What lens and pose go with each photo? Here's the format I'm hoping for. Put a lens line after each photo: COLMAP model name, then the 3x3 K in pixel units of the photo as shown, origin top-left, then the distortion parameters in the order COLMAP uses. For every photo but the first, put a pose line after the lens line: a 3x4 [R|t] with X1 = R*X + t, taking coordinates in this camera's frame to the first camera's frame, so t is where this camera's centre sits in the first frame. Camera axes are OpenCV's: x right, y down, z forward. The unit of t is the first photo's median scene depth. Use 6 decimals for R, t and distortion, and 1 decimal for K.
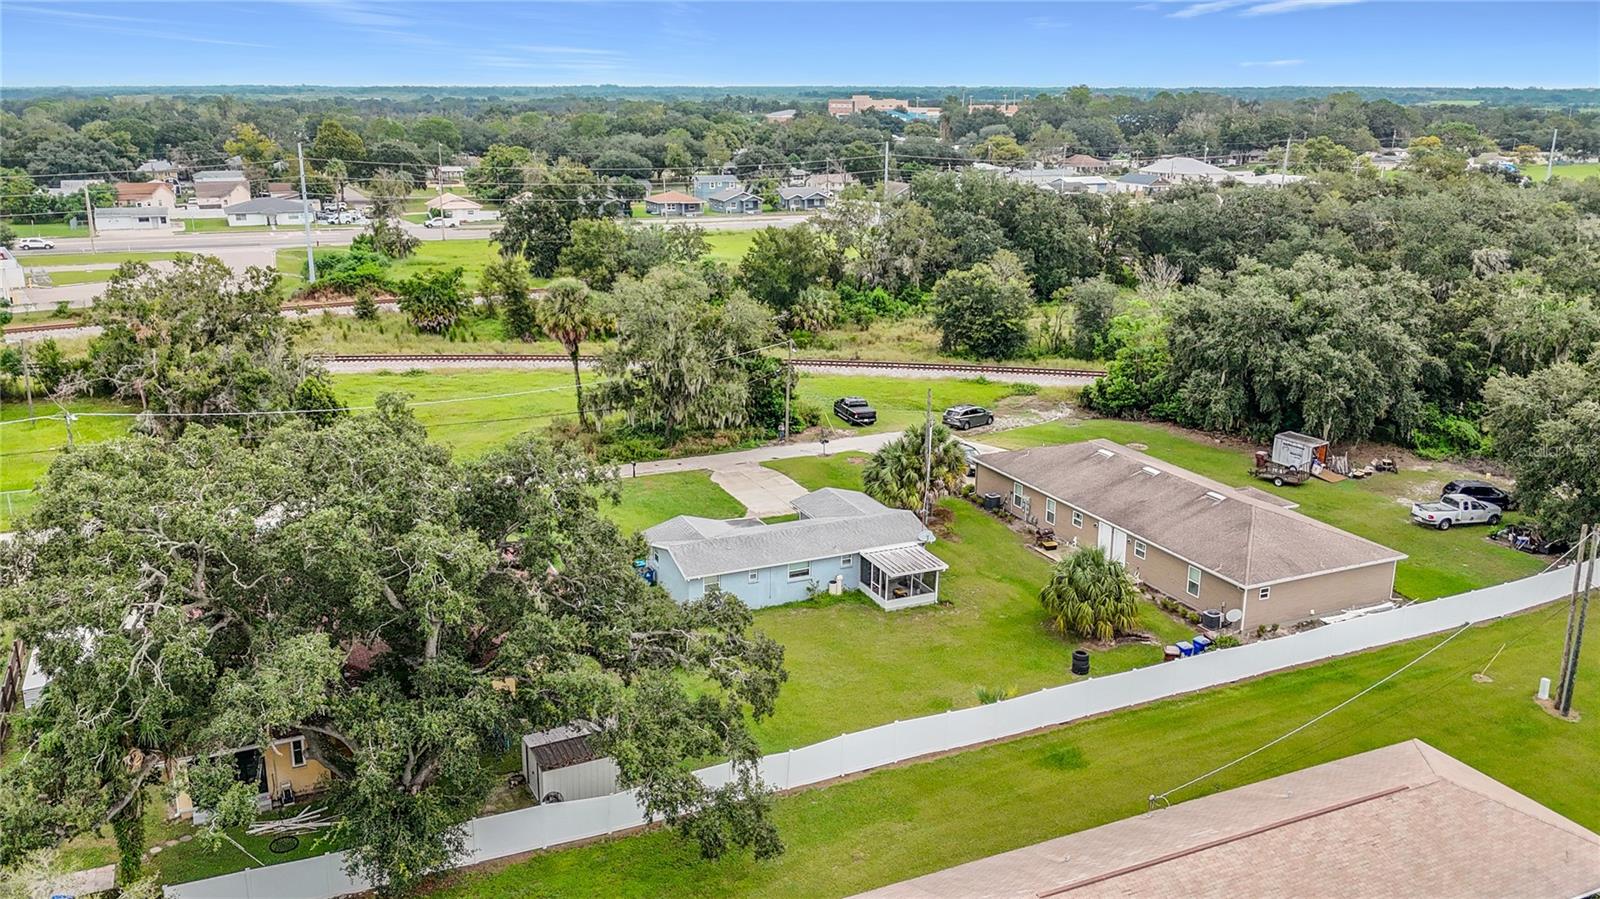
lens RADIAL K [[1254.5, 0, 794.5], [0, 1254.5, 482.9], [0, 0, 1]] dist [0.051608, -0.092004]
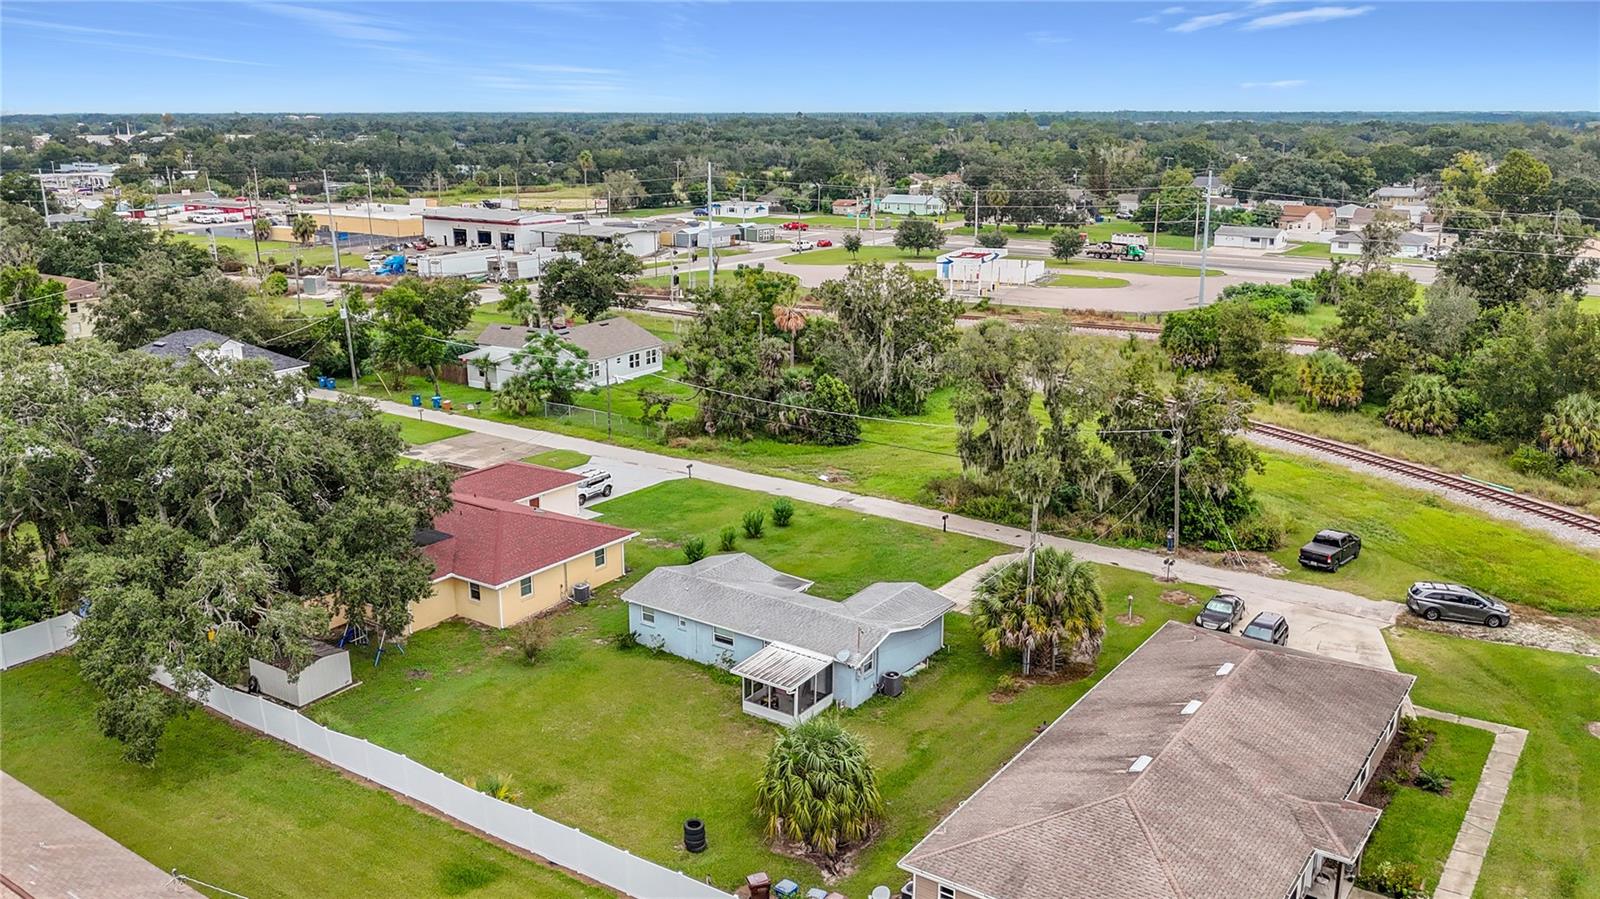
lens RADIAL K [[1279.2, 0, 800.0], [0, 1279.2, 449.5], [0, 0, 1]] dist [0.046220, -0.107785]
pose [[0.502243, 0.215038, -0.837562, 0.546876], [-0.253430, 0.962659, 0.095187, -0.114986], [0.826756, 0.164456, 0.537986, 0.356382]]
